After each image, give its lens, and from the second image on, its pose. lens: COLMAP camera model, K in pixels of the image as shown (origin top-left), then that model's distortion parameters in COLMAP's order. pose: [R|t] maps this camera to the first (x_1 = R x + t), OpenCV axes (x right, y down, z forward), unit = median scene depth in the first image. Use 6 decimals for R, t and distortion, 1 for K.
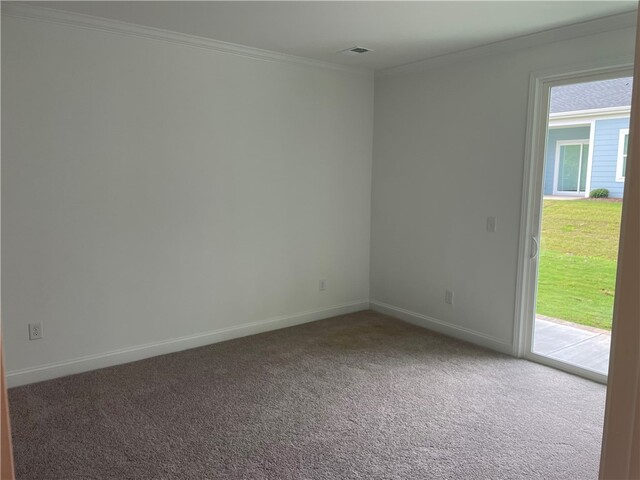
lens RADIAL K [[478.2, 0, 320.9], [0, 478.2, 241.9], [0, 0, 1]] dist [0.102829, -0.131110]
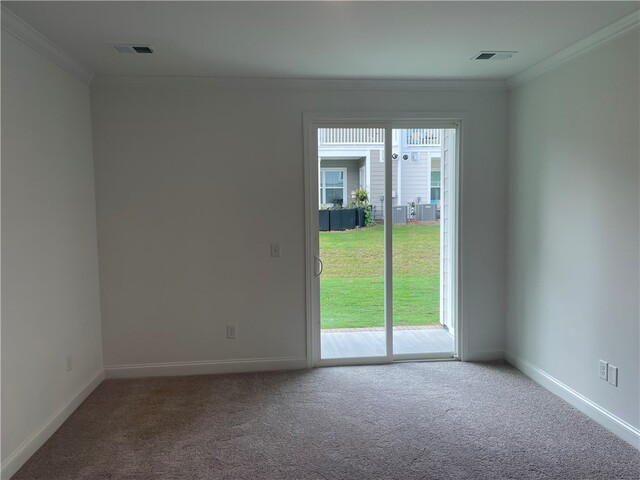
lens RADIAL K [[478.2, 0, 320.9], [0, 478.2, 241.9], [0, 0, 1]] dist [0.102829, -0.131110]
pose [[0.548575, -0.083488, 0.831922, -0.467466], [0.139759, 0.990159, 0.007210, -0.048984], [-0.824338, 0.112313, 0.554845, 0.355184]]
